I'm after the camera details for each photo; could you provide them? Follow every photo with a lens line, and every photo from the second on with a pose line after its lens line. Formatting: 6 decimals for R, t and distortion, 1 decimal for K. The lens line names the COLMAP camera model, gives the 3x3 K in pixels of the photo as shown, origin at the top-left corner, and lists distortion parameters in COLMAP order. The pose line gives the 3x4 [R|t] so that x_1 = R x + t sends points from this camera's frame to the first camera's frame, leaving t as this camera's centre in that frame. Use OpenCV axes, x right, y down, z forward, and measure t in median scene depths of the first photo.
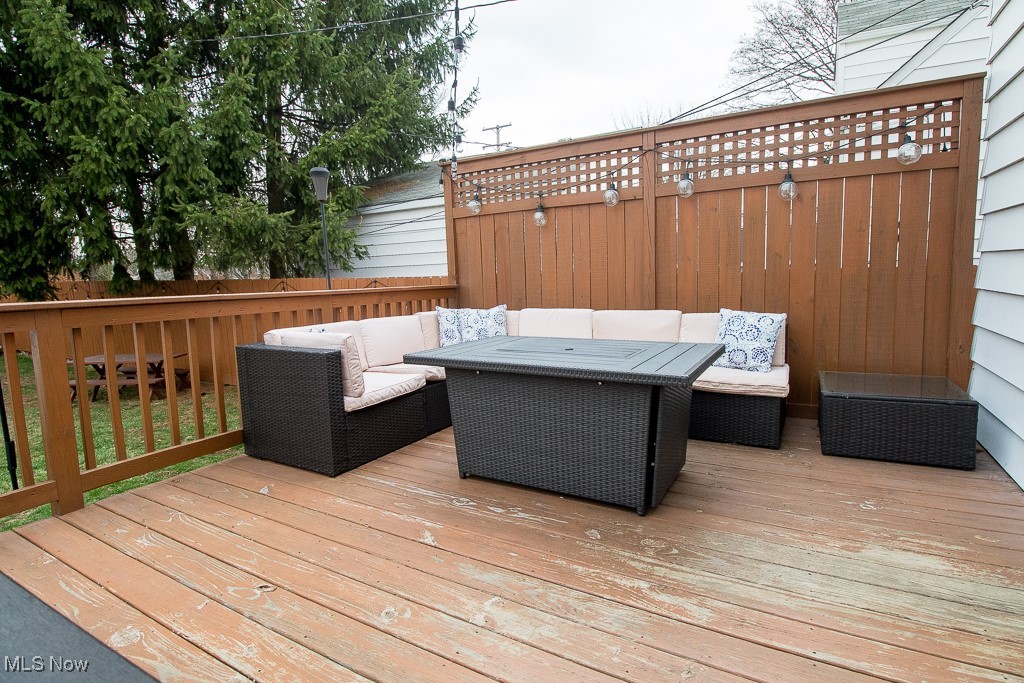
lens RADIAL K [[478.2, 0, 514.9], [0, 478.2, 336.7], [0, 0, 1]] dist [0.004822, -0.017321]
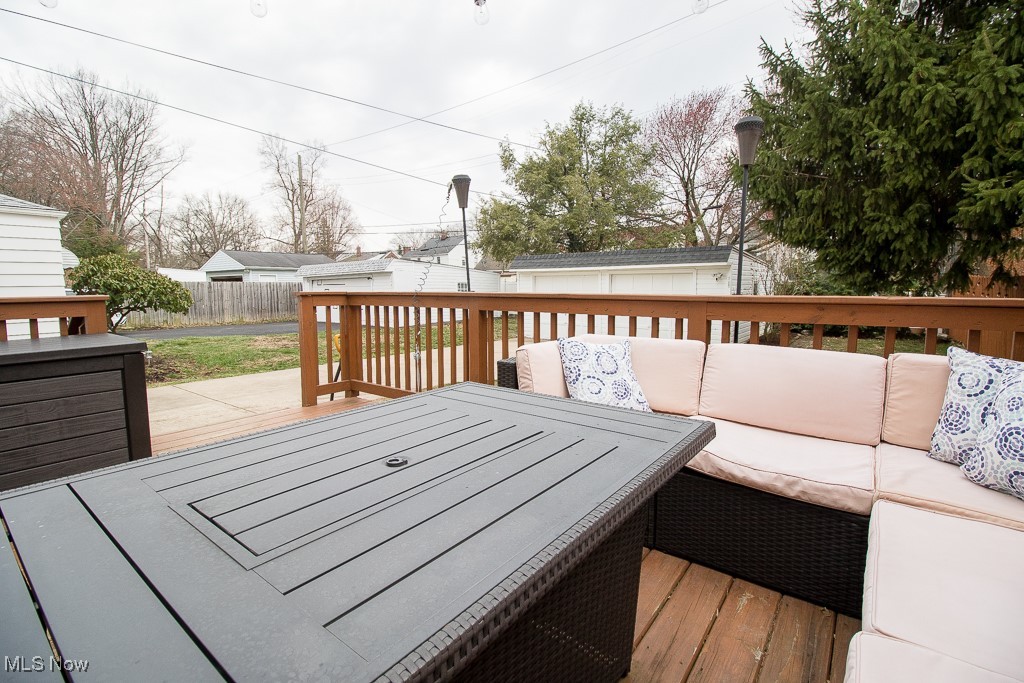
lens RADIAL K [[478.2, 0, 514.9], [0, 478.2, 336.7], [0, 0, 1]] dist [0.004822, -0.017321]
pose [[-0.113176, 0.130396, -0.984981, 0.168623], [-0.119821, 0.982324, 0.143812, -0.046643], [0.986324, 0.134298, -0.095551, 0.358627]]
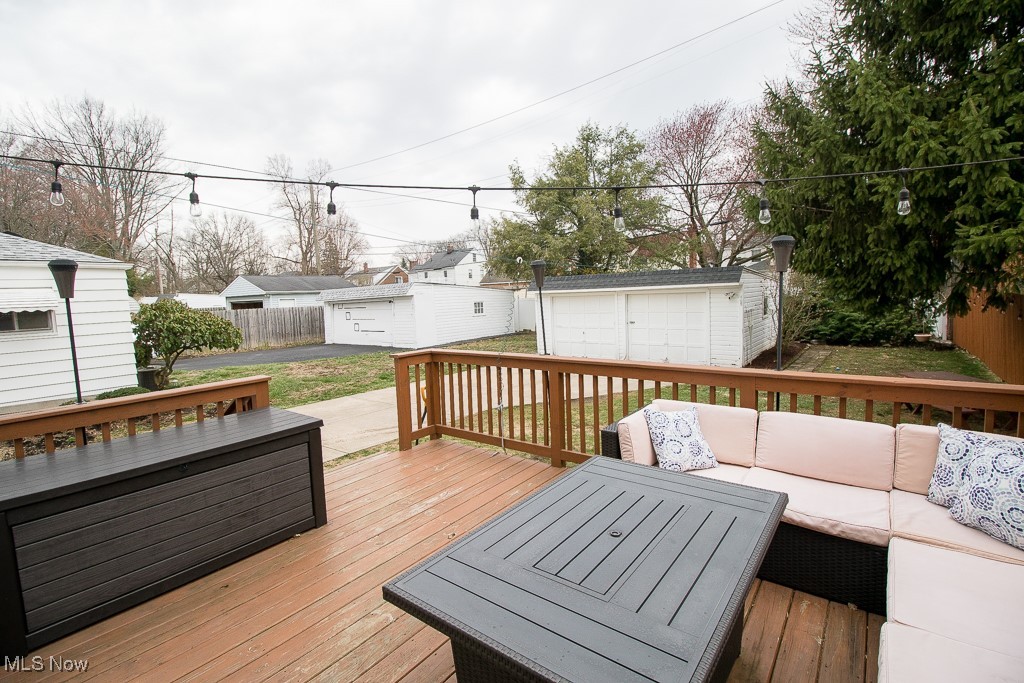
lens RADIAL K [[475.8, 0, 516.4], [0, 475.8, 339.7], [0, 0, 1]] dist [-0.001000, -0.014169]
pose [[-0.119203, 0.121664, -0.985388, 0.272513], [-0.085246, 0.987545, 0.132242, -0.111997], [0.989204, 0.099764, -0.107347, 0.281543]]
